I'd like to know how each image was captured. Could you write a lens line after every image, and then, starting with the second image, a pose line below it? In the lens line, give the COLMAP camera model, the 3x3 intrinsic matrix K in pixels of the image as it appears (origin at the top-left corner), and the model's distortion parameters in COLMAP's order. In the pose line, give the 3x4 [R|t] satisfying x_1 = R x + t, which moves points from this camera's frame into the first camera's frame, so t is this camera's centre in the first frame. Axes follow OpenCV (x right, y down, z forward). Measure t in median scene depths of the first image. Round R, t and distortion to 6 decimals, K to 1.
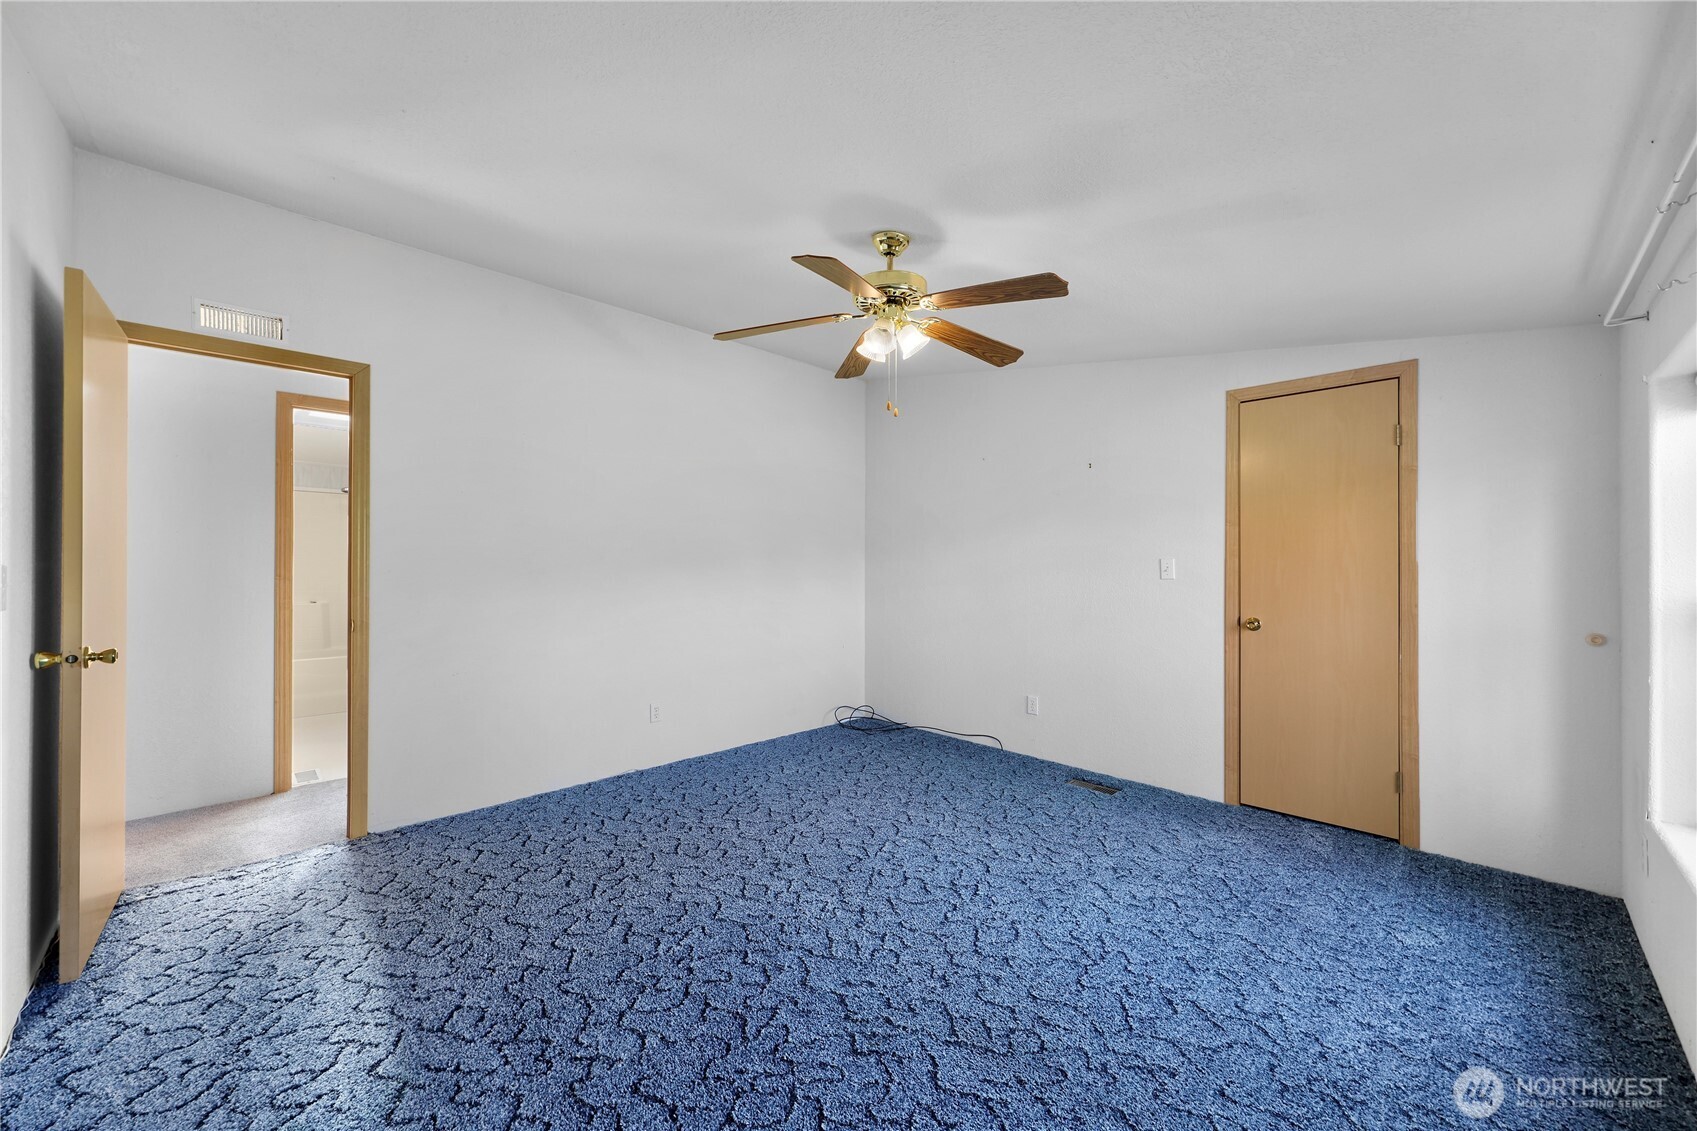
lens RADIAL K [[629.7, 0, 844.7], [0, 629.7, 568.3], [0, 0, 1]] dist [0.000534, 0.000008]
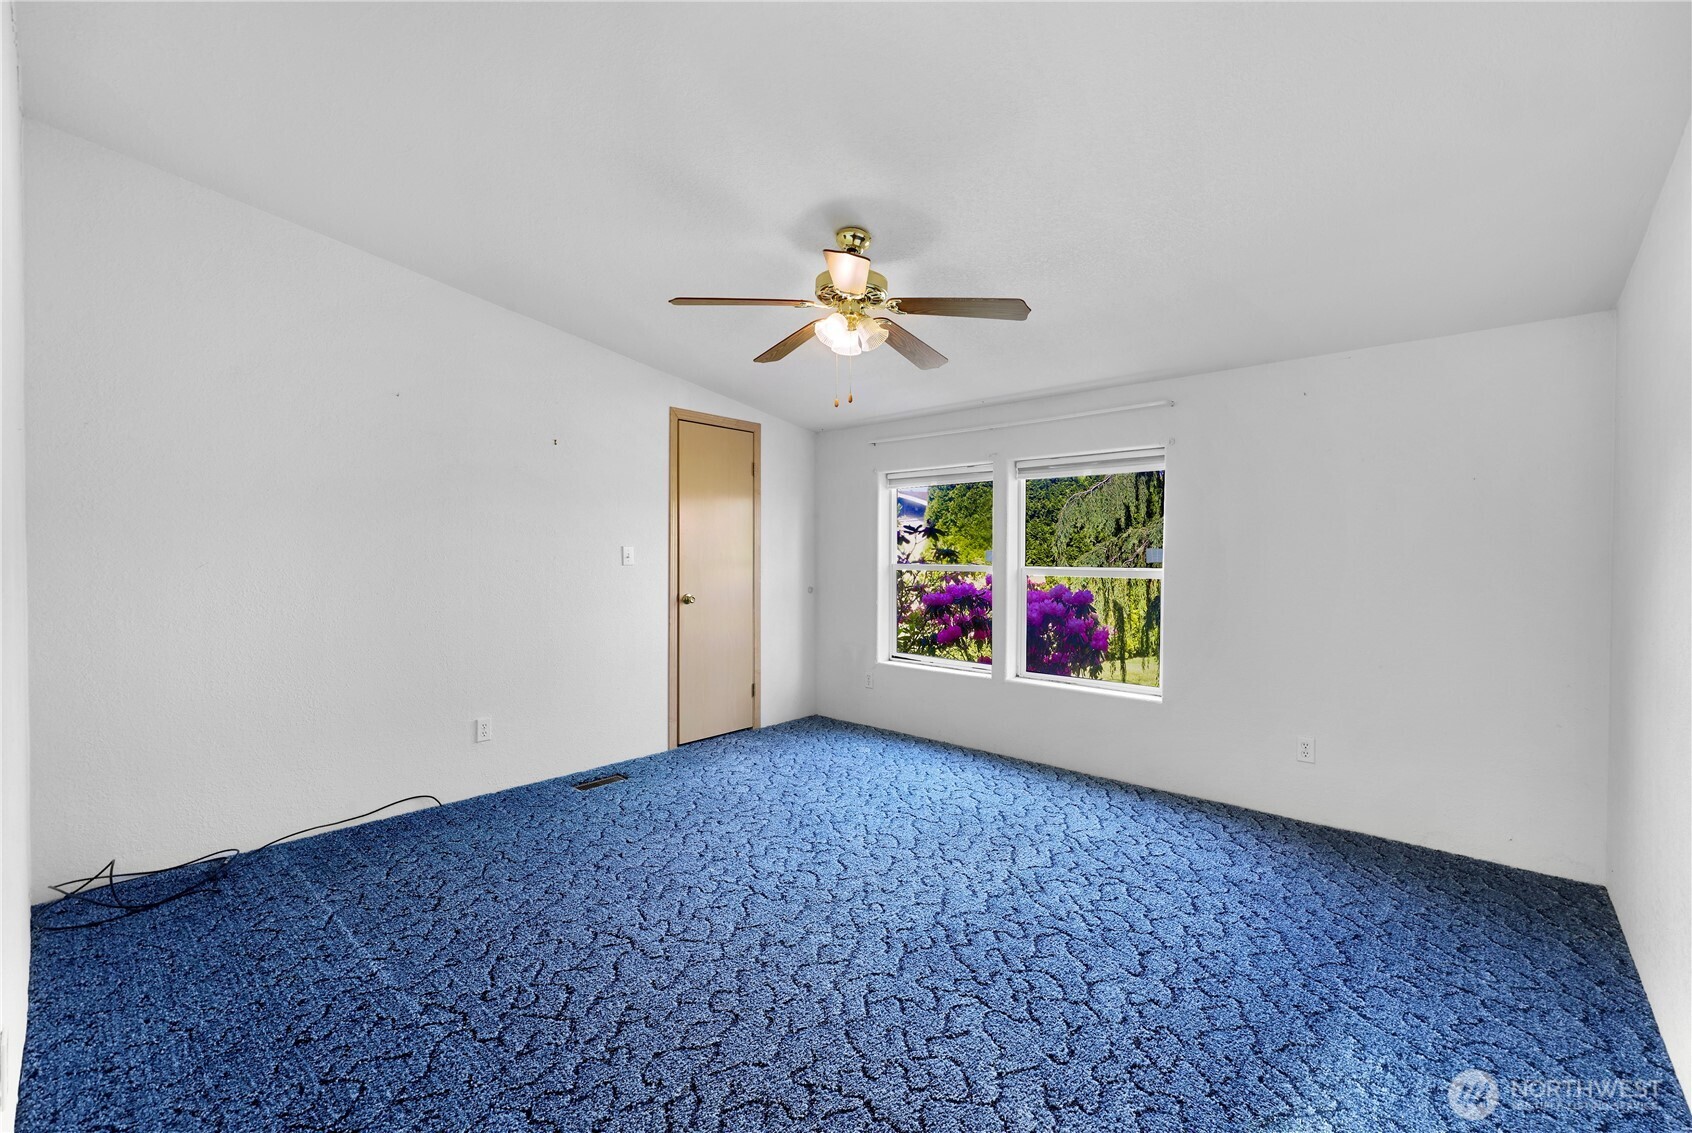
lens RADIAL K [[710.6, 0, 842.0], [0, 710.6, 556.2], [0, 0, 1]] dist [-0.000170, -0.000220]
pose [[-0.069061, -0.006895, 0.997589, -0.773568], [0.002210, 0.999973, 0.007065, -0.005294], [-0.997610, 0.002693, -0.069044, 0.771255]]
